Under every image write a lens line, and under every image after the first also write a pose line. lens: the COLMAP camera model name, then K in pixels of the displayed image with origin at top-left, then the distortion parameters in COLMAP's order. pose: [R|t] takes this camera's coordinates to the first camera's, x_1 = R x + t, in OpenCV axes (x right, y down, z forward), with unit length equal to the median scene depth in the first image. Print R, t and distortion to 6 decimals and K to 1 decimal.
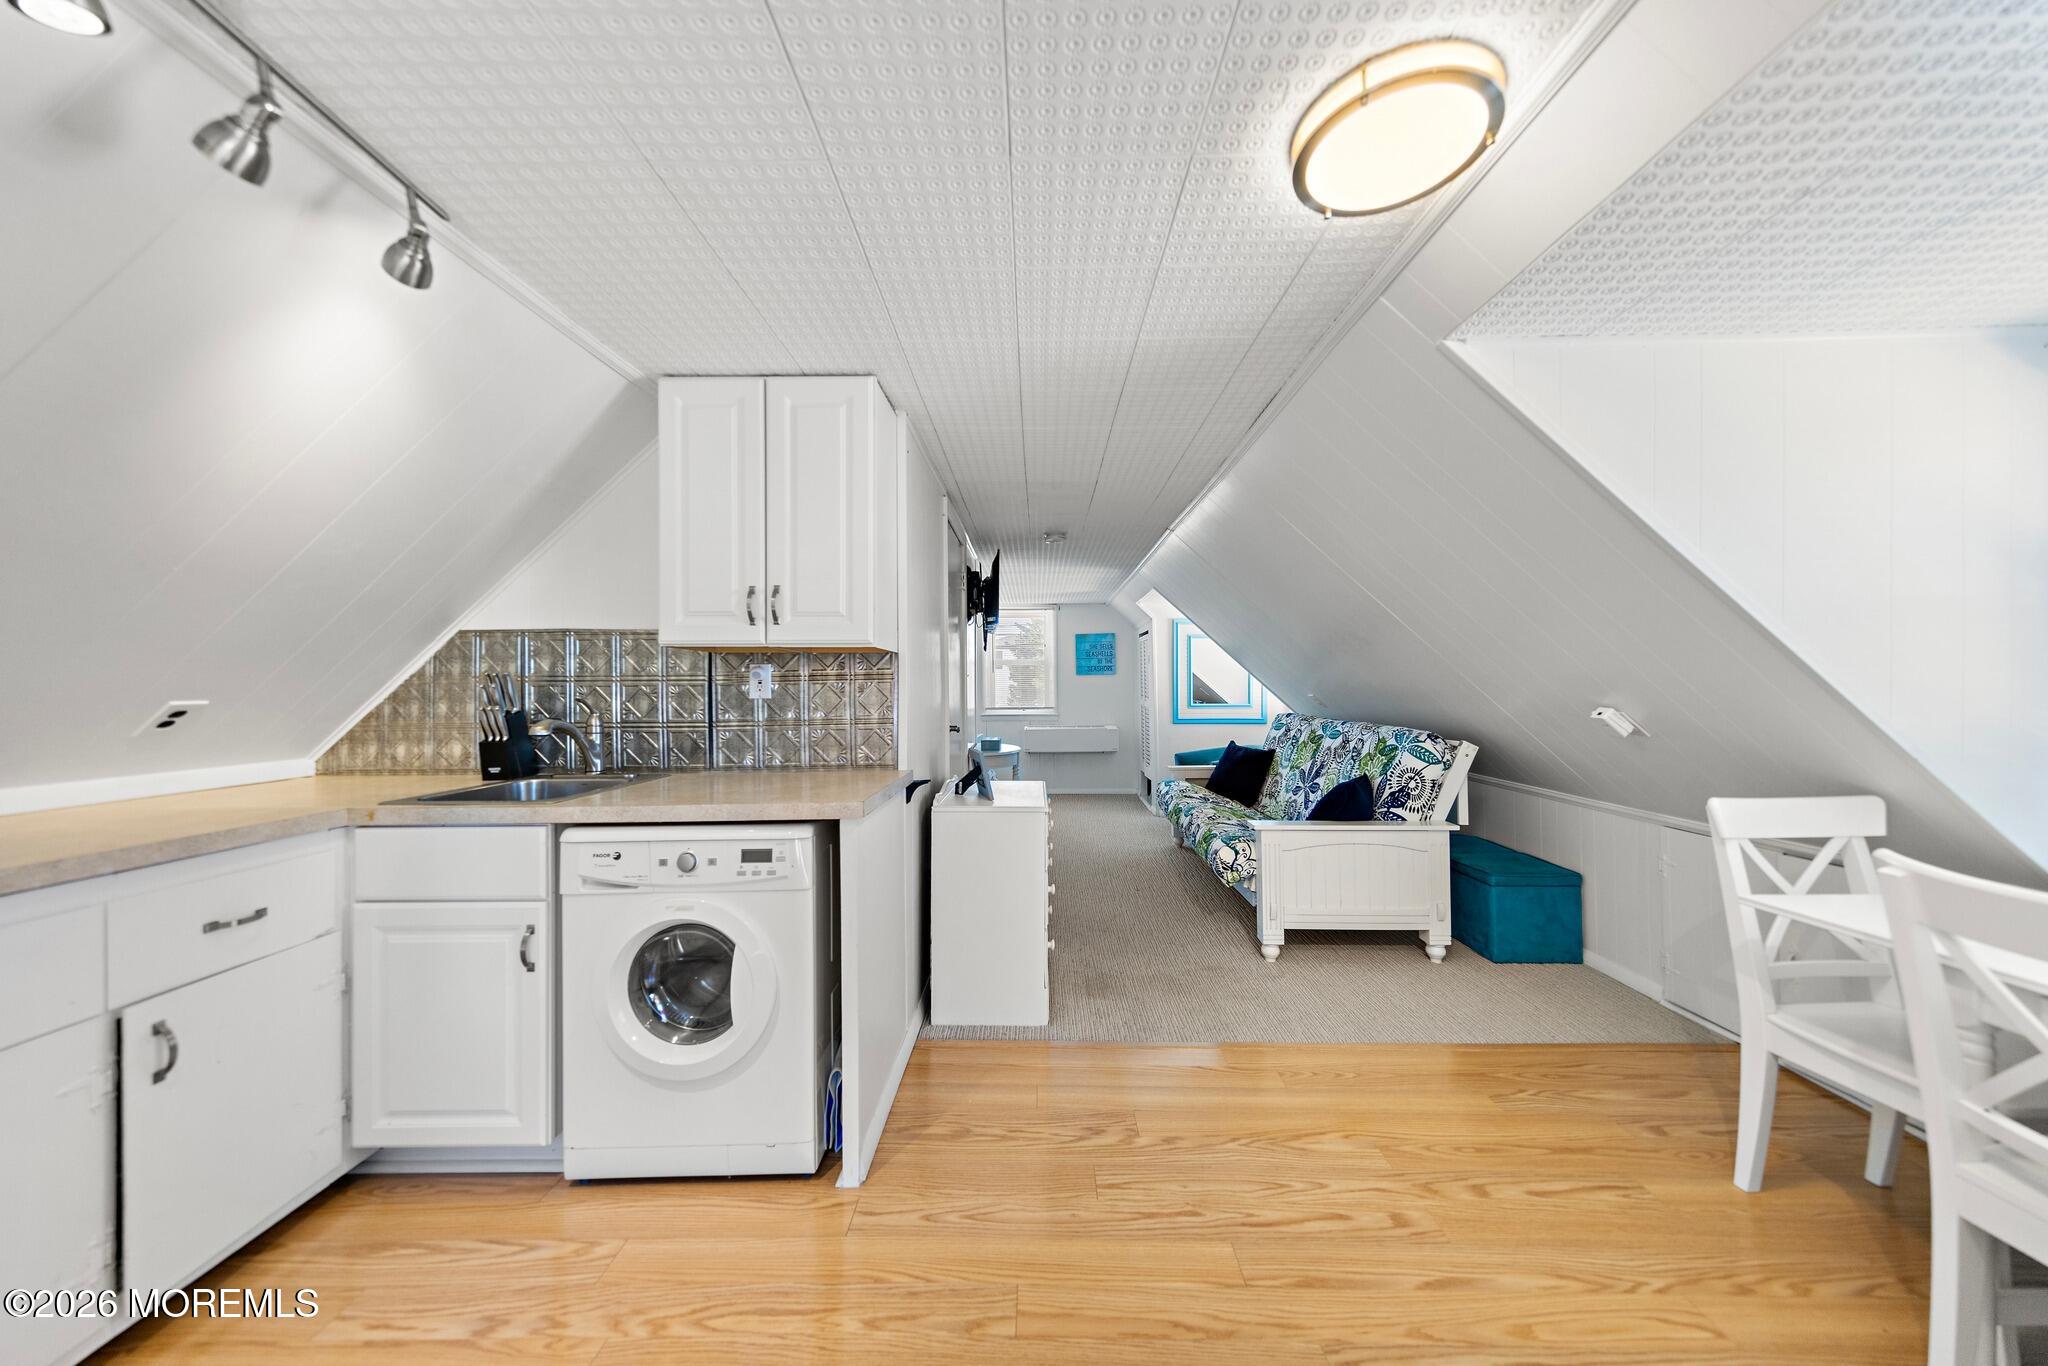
lens RADIAL K [[702.5, 0, 1031.5], [0, 702.5, 686.6], [0, 0, 1]] dist [0.011227, -0.001485]
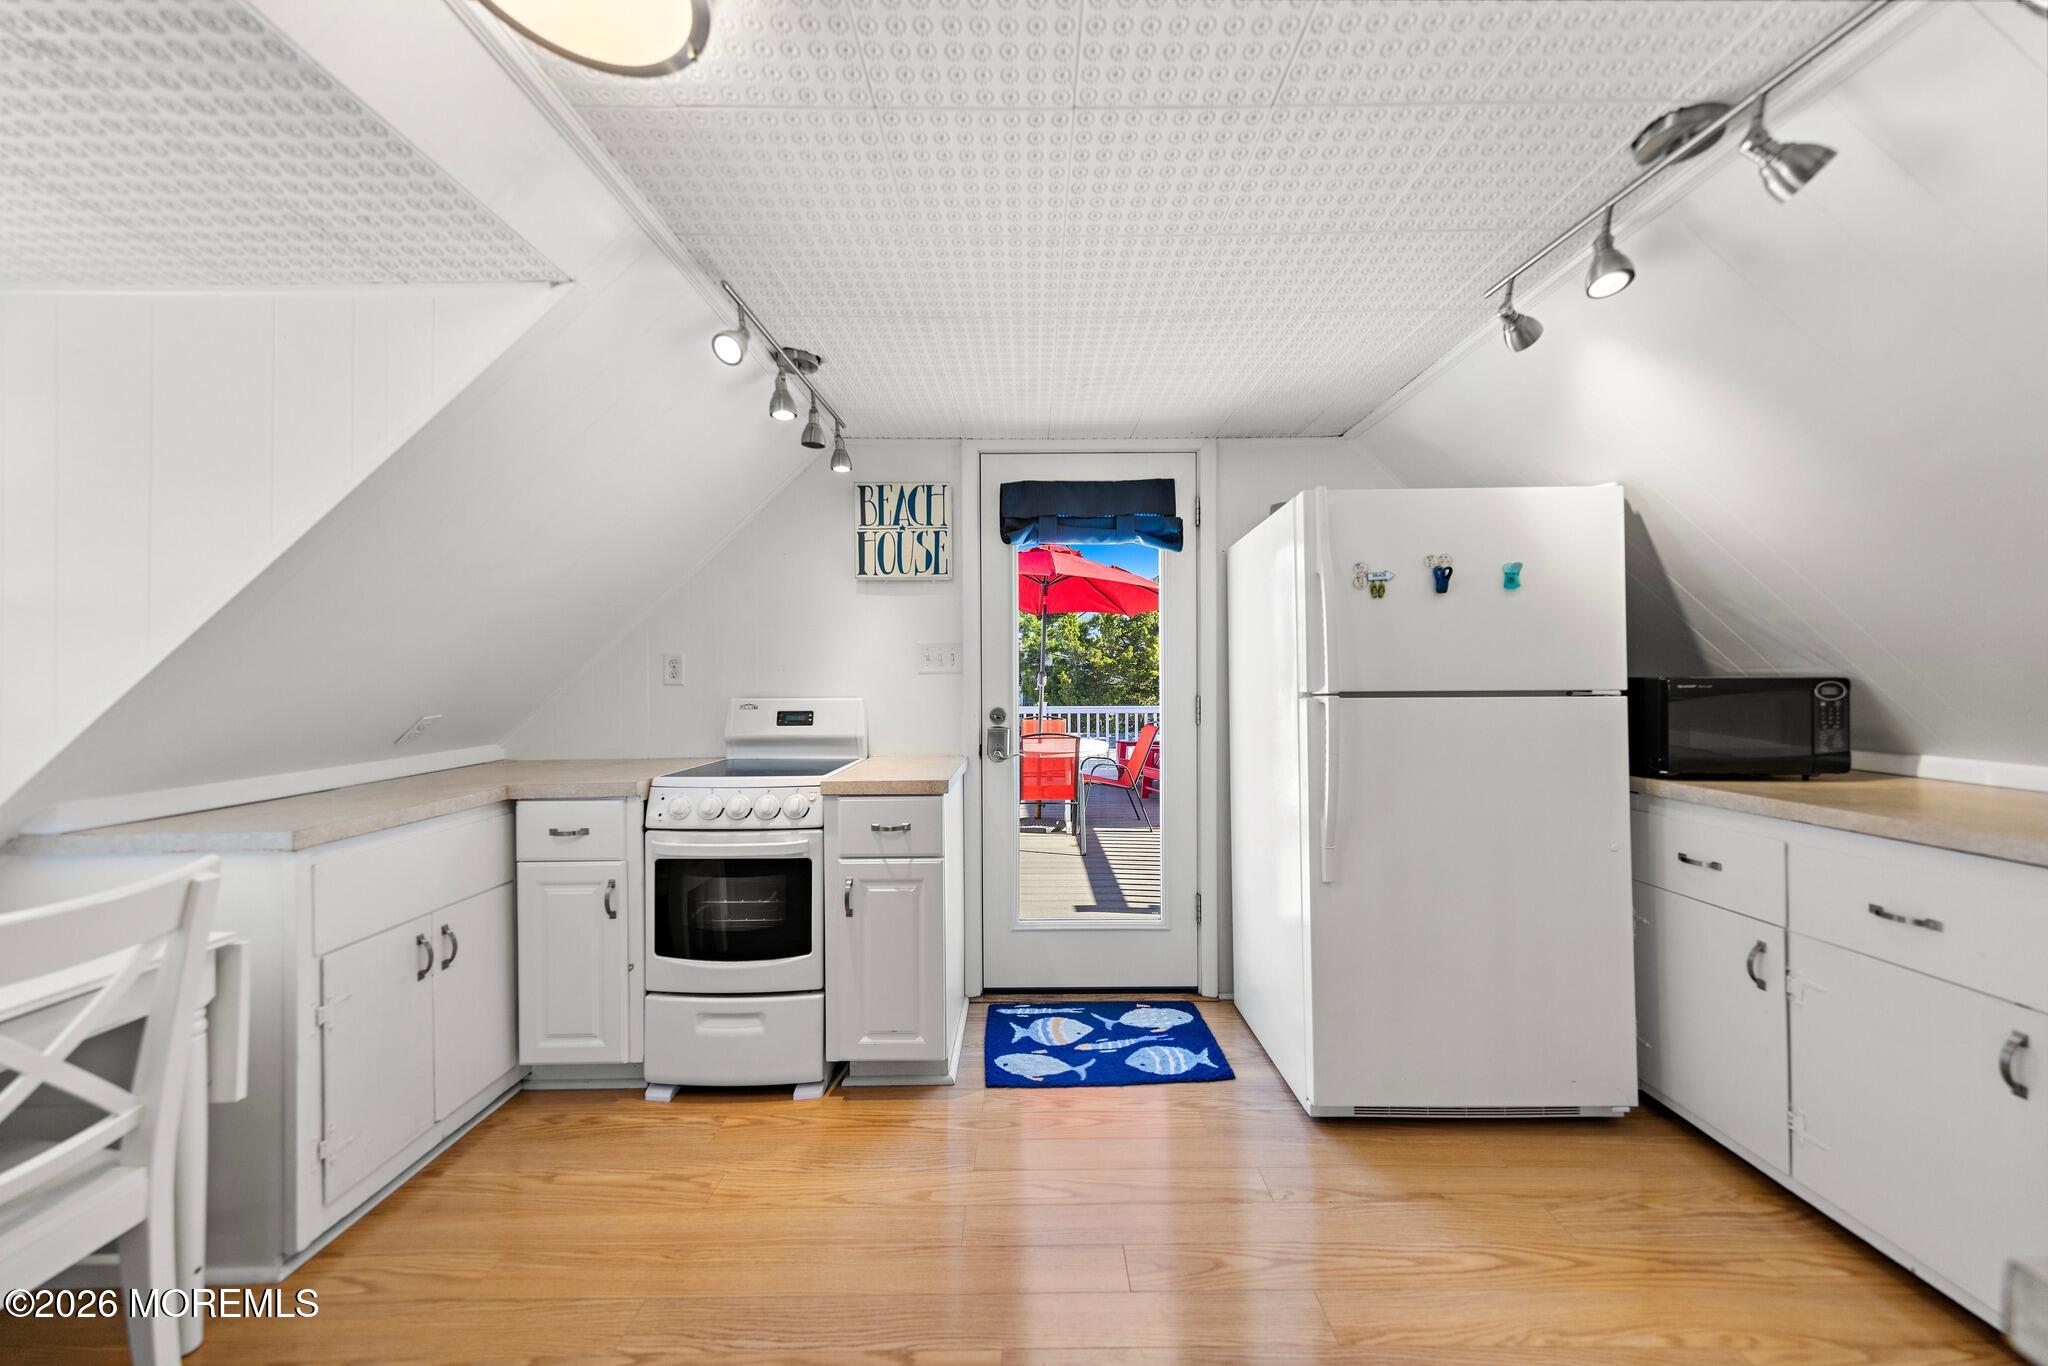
lens RADIAL K [[702.5, 0, 1033.9], [0, 702.5, 680.5], [0, 0, 1]] dist [0.011227, -0.001485]
pose [[-0.999771, 0.014273, -0.015950, 0.024796], [0.014230, 0.999895, 0.002829, -0.002711], [0.015989, 0.002602, -0.999869, 0.895669]]
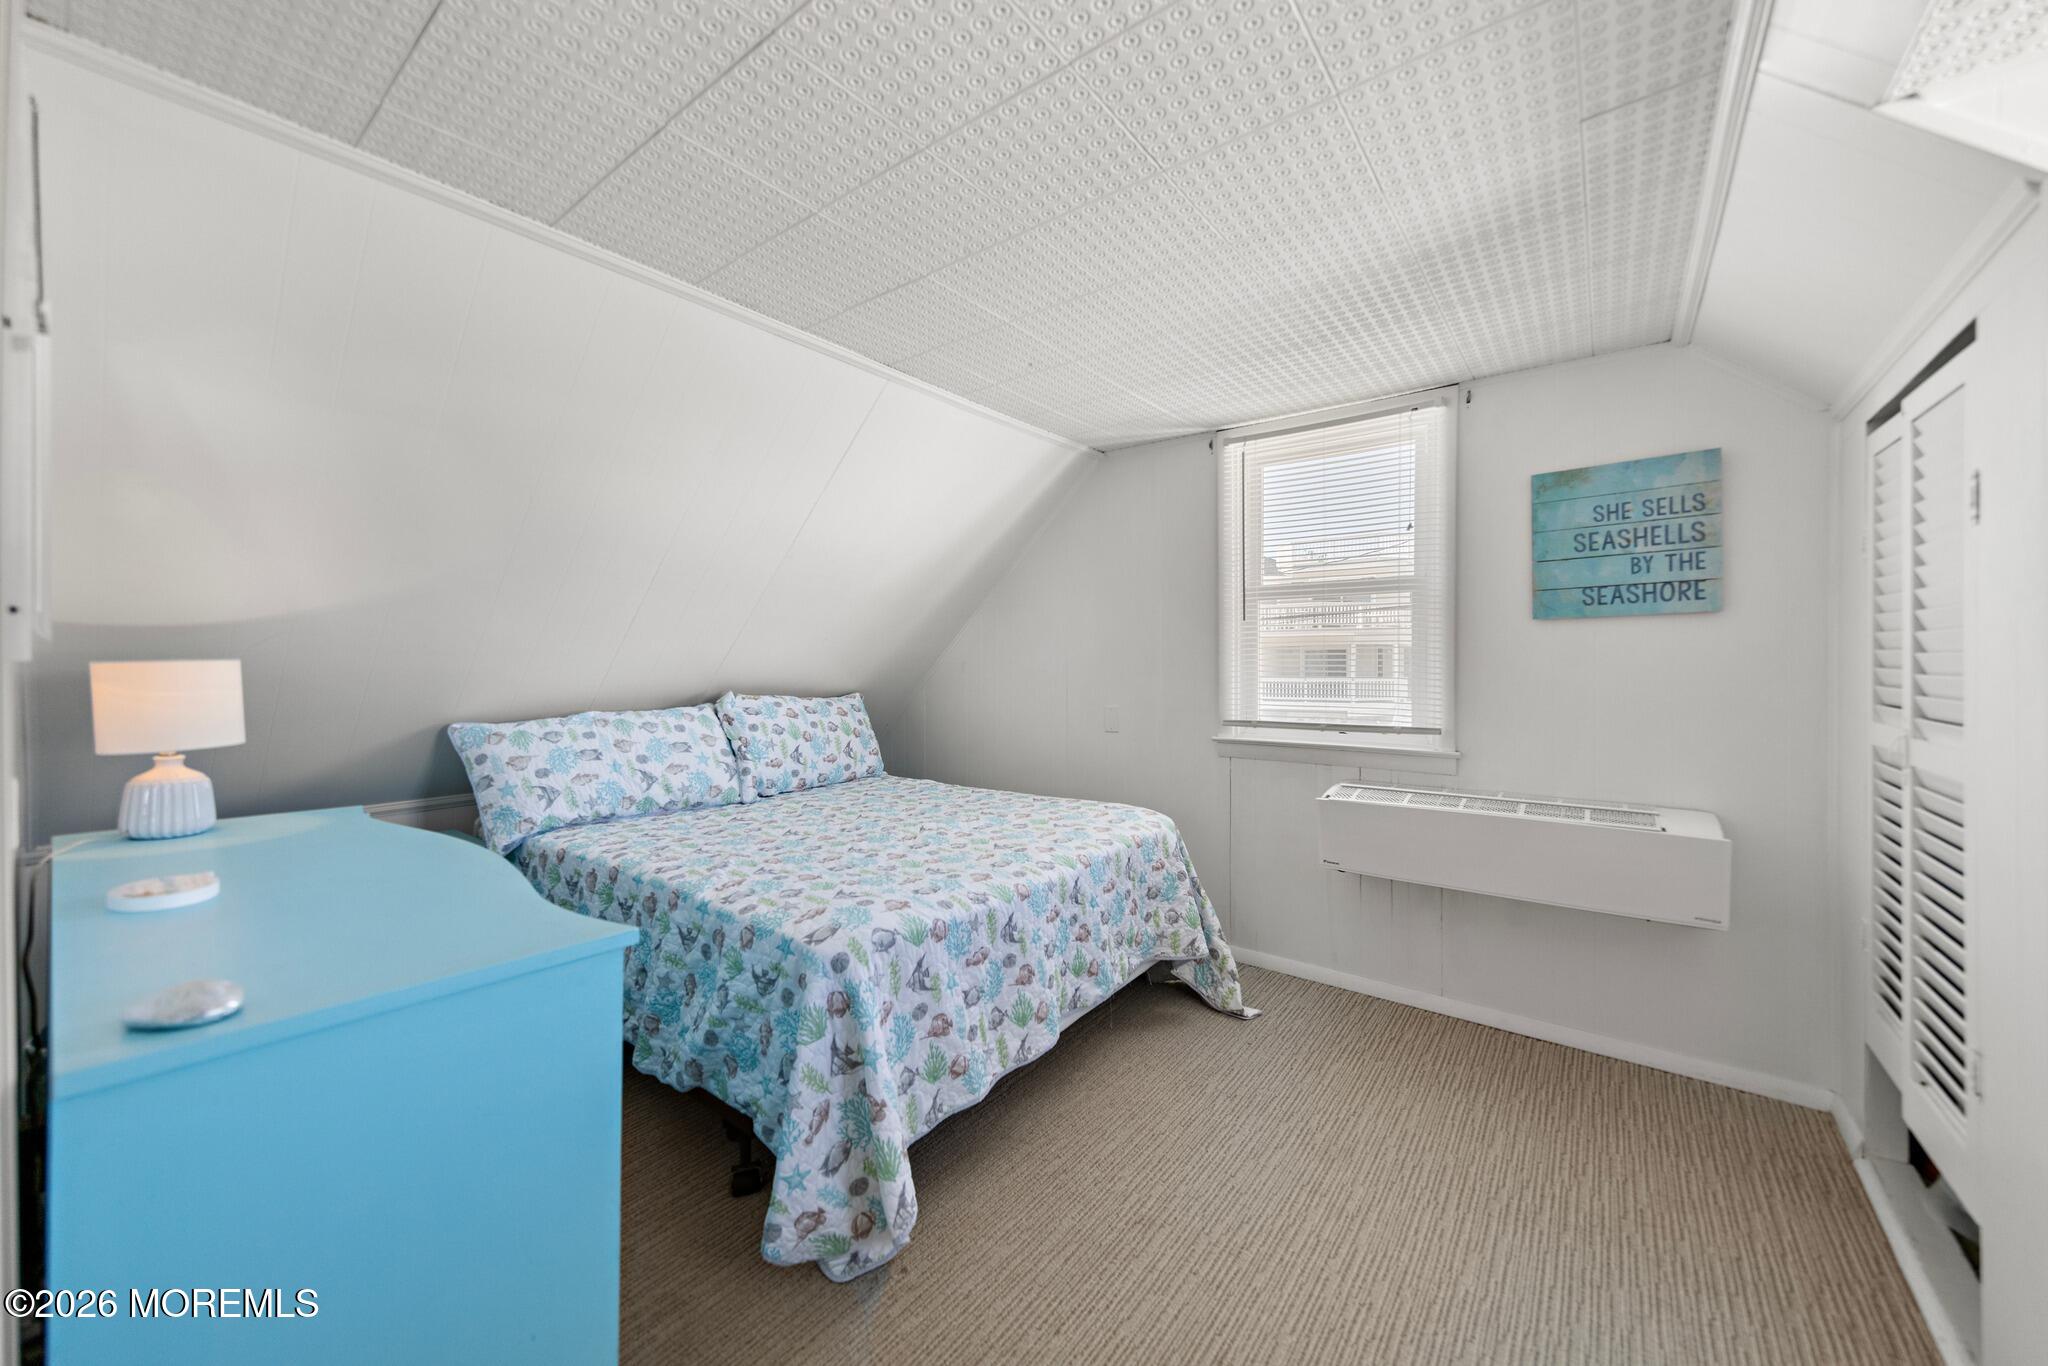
lens RADIAL K [[731.2, 0, 1055.9], [0, 731.2, 670.8], [0, 0, 1]] dist [0.007385, -0.000917]
pose [[0.798800, 0.012687, -0.601462, 0.295695], [-0.005041, 0.999884, 0.014397, 0.001020], [0.601575, -0.008468, 0.798772, 2.175131]]
